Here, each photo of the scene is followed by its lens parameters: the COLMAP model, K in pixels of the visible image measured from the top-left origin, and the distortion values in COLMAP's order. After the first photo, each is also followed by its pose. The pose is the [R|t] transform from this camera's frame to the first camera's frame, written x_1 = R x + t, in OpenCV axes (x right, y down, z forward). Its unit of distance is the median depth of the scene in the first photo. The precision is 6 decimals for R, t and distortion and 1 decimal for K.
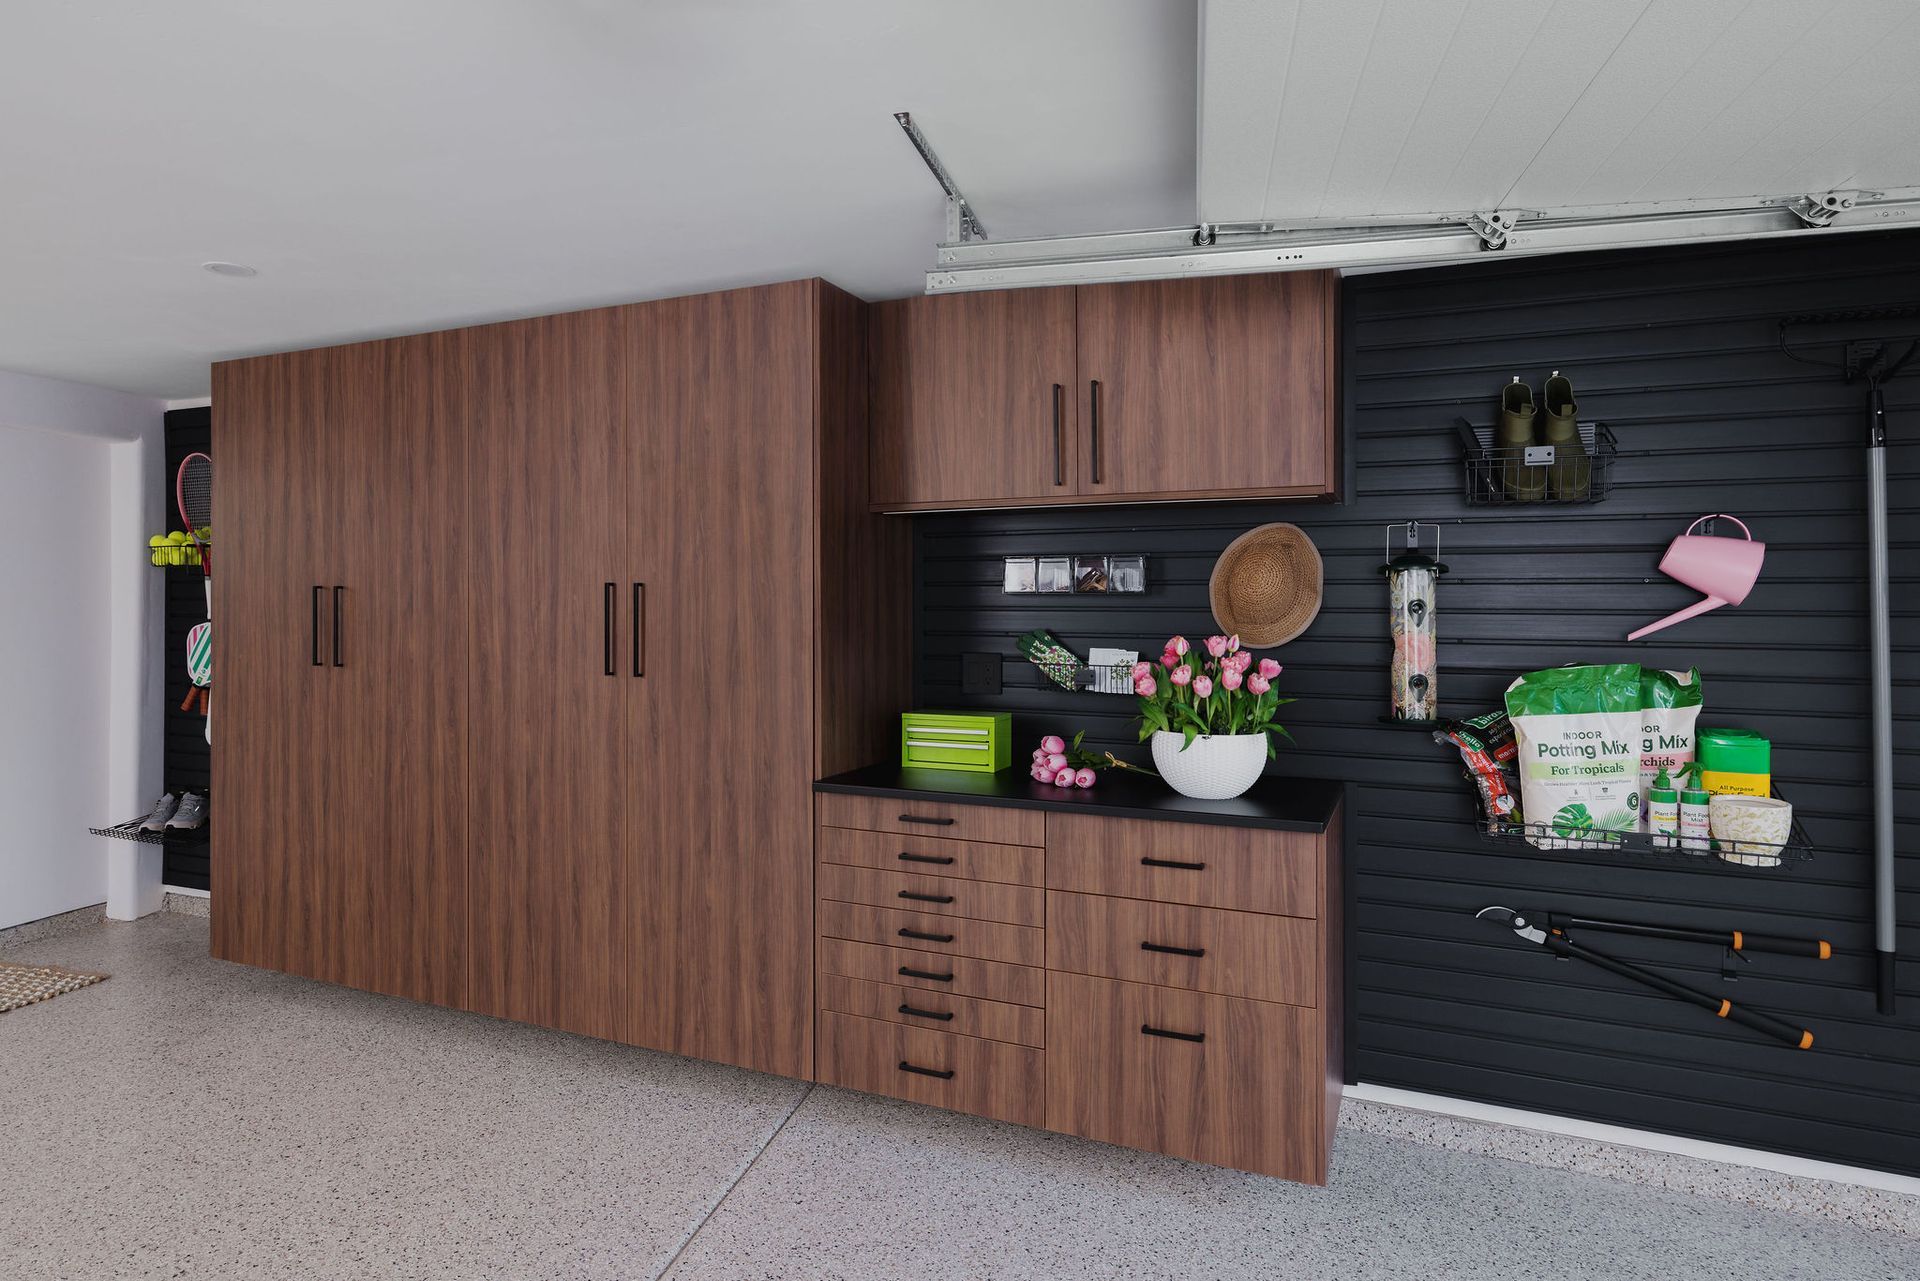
lens RADIAL K [[1049.2, 0, 960.8], [0, 1049.2, 640.2], [0, 0, 1]] dist [-0.008759, -0.002363]
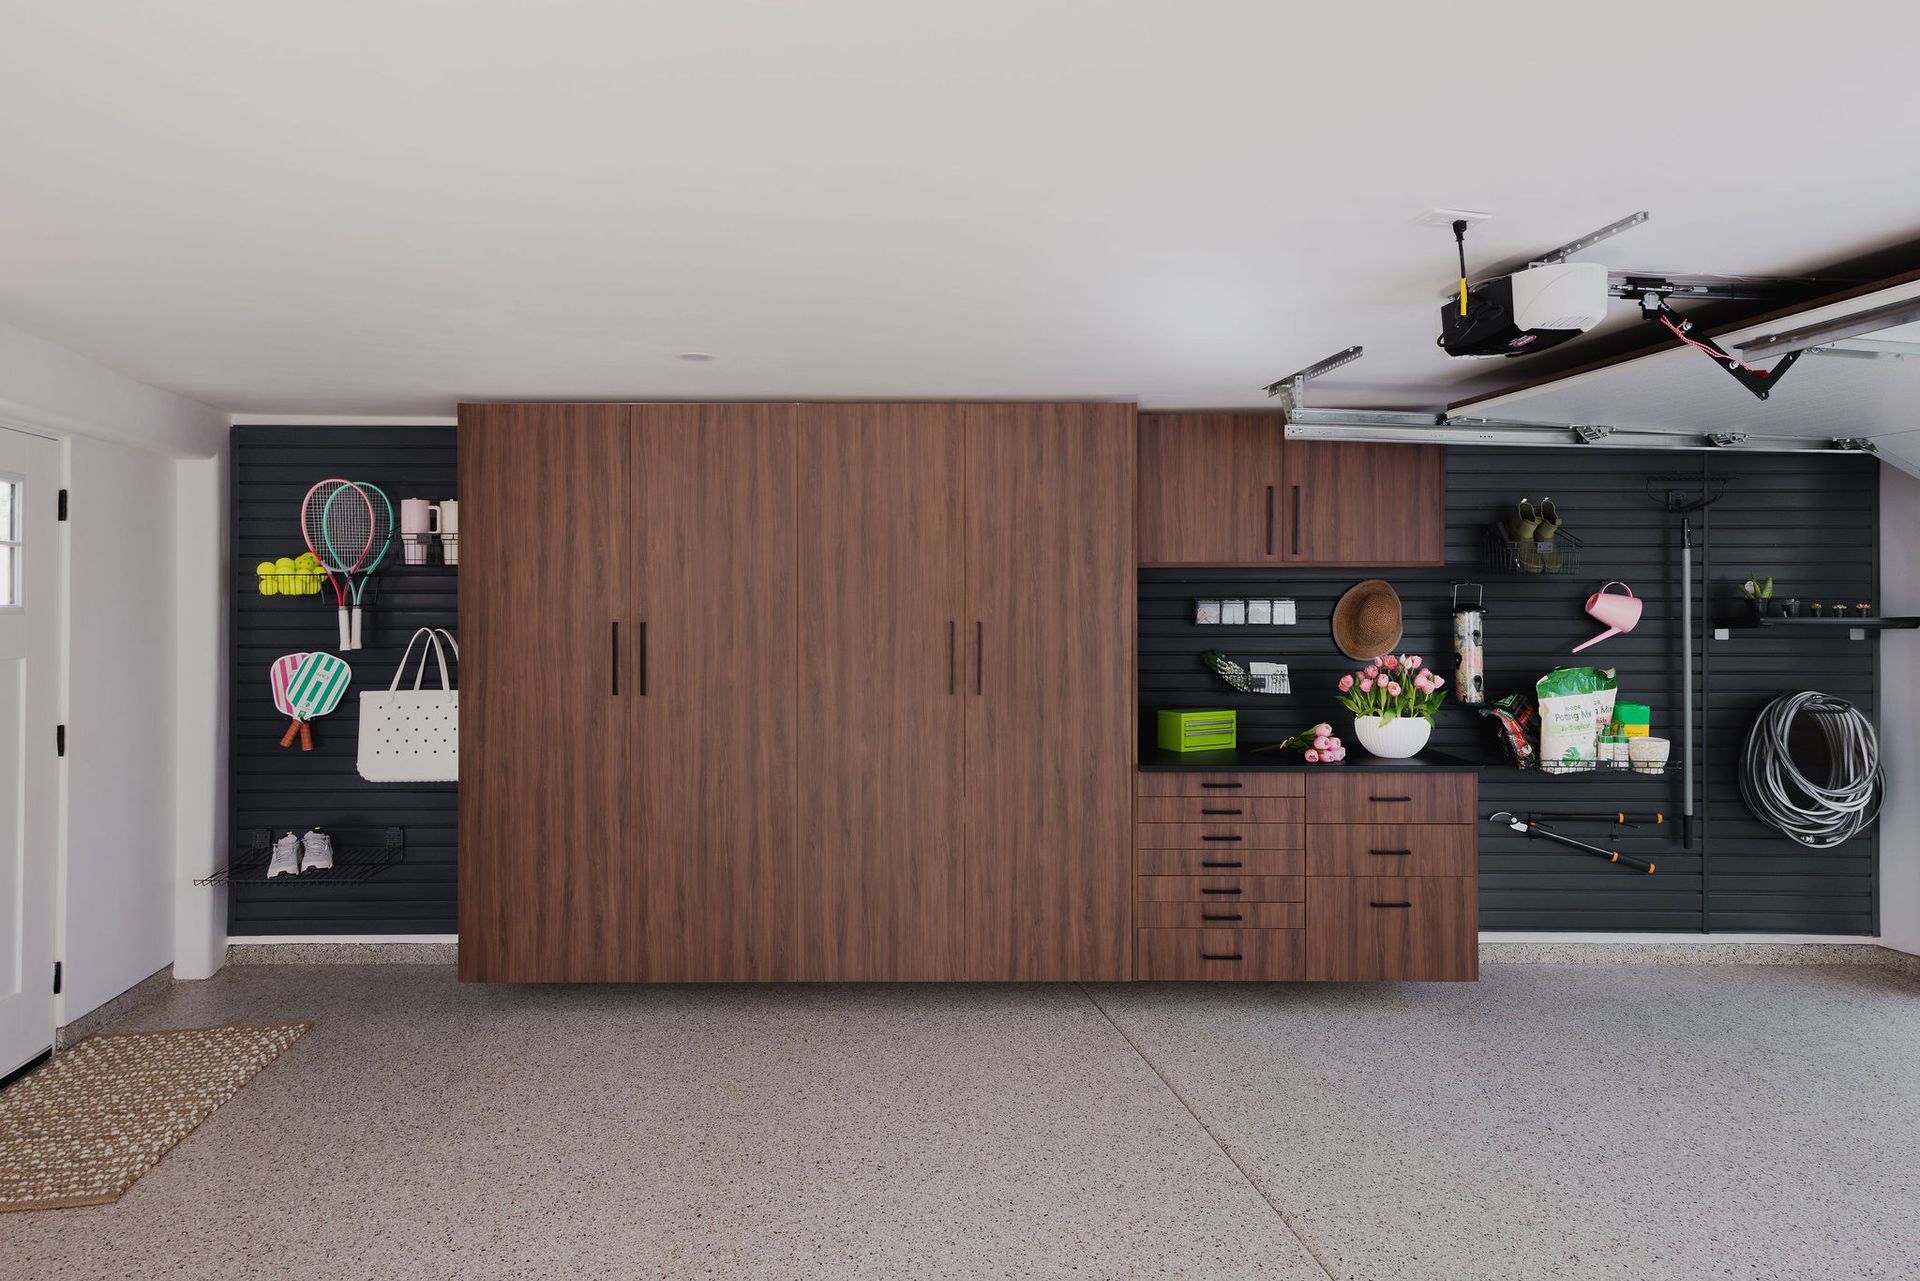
lens RADIAL K [[1049.2, 0, 960.5], [0, 1049.2, 640.2], [0, 0, 1]] dist [-0.008759, -0.002363]
pose [[0.919986, -0.018394, 0.391519, -0.874429], [0.014864, 0.999817, 0.012046, -0.050126], [-0.391669, -0.005262, 0.920091, -0.184735]]
